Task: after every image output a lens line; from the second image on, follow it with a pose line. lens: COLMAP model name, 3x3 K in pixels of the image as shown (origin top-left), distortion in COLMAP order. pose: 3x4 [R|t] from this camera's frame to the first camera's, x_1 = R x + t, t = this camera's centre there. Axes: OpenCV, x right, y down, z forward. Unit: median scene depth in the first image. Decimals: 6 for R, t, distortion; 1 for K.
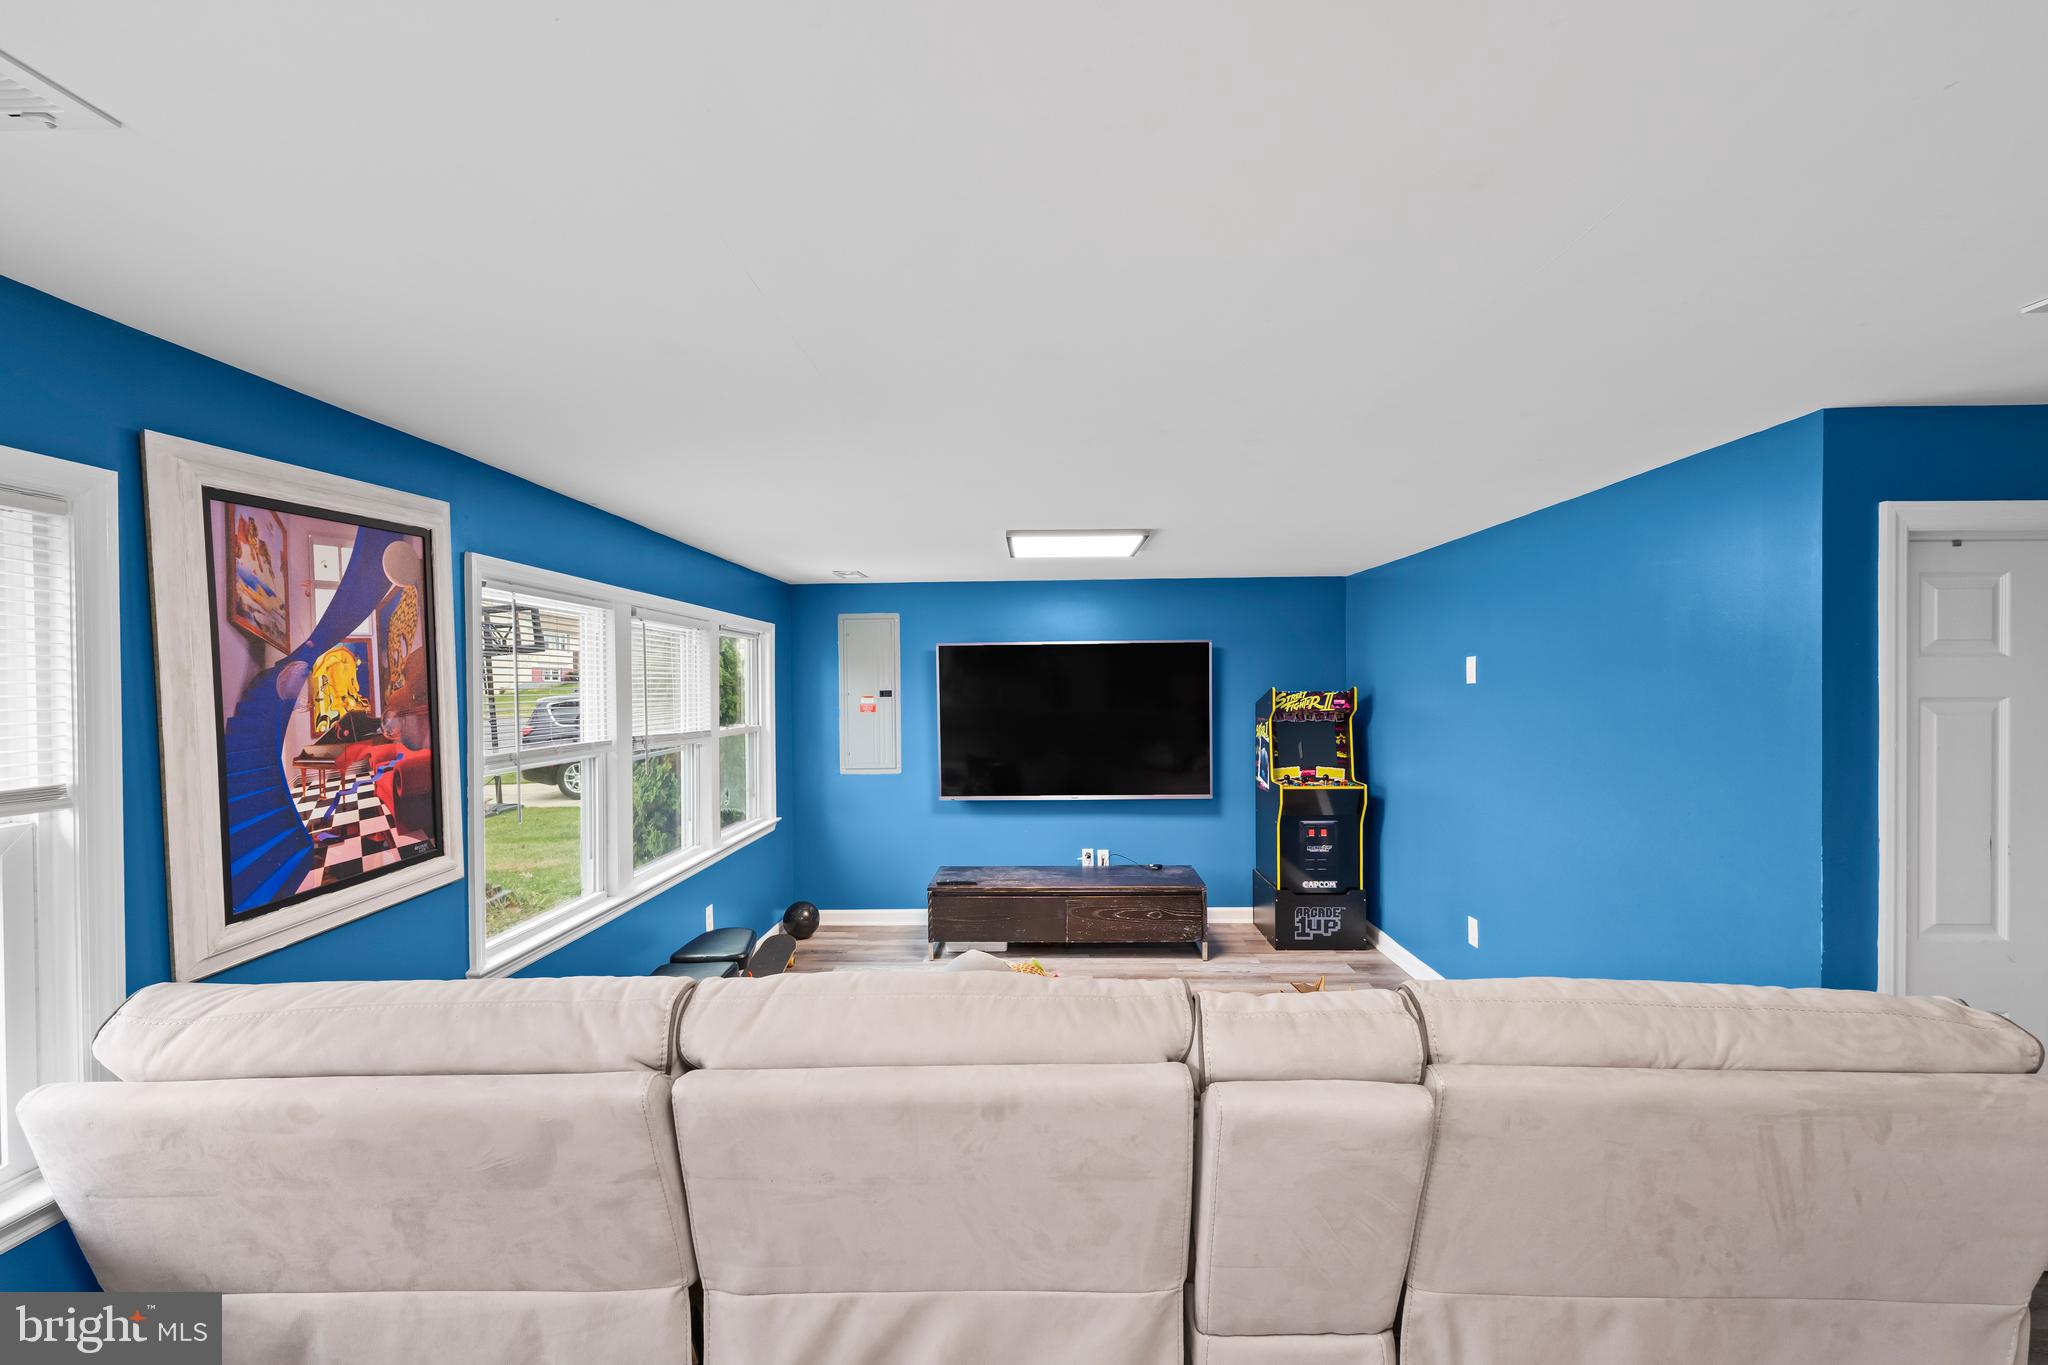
lens RADIAL K [[854.2, 0, 1027.9], [0, 854.2, 695.7], [0, 0, 1]] dist [0.004339, 0.000040]
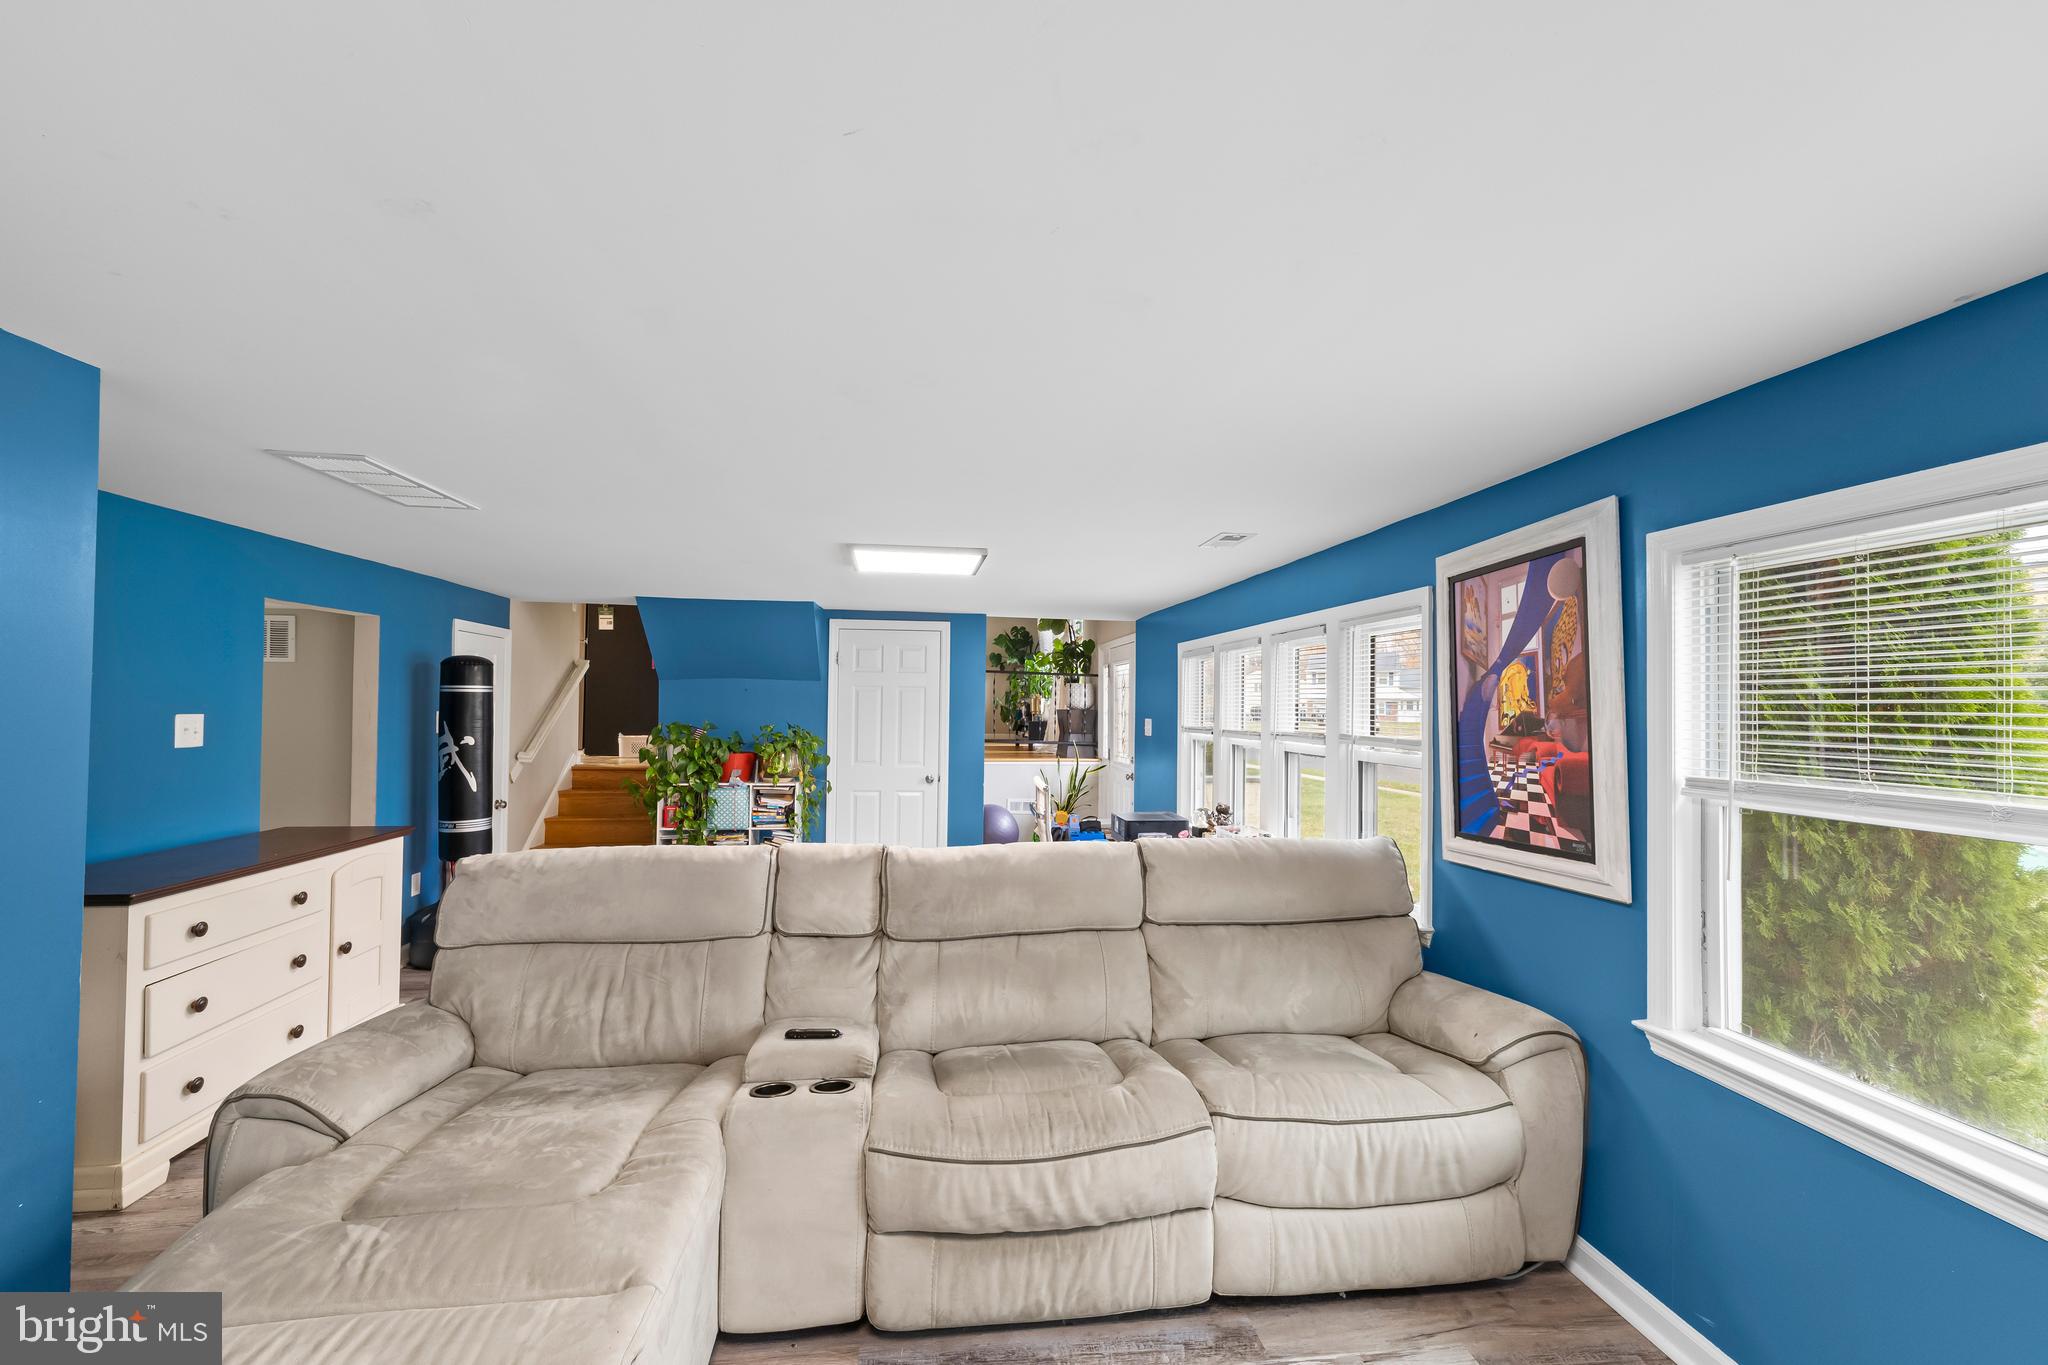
lens RADIAL K [[854.2, 0, 1027.9], [0, 854.2, 695.7], [0, 0, 1]] dist [0.004339, 0.000040]
pose [[-0.988229, -0.004003, -0.152926, 0.120388], [-0.004898, 0.999973, 0.005481, -0.008445], [0.152900, 0.006166, -0.988222, 2.136678]]
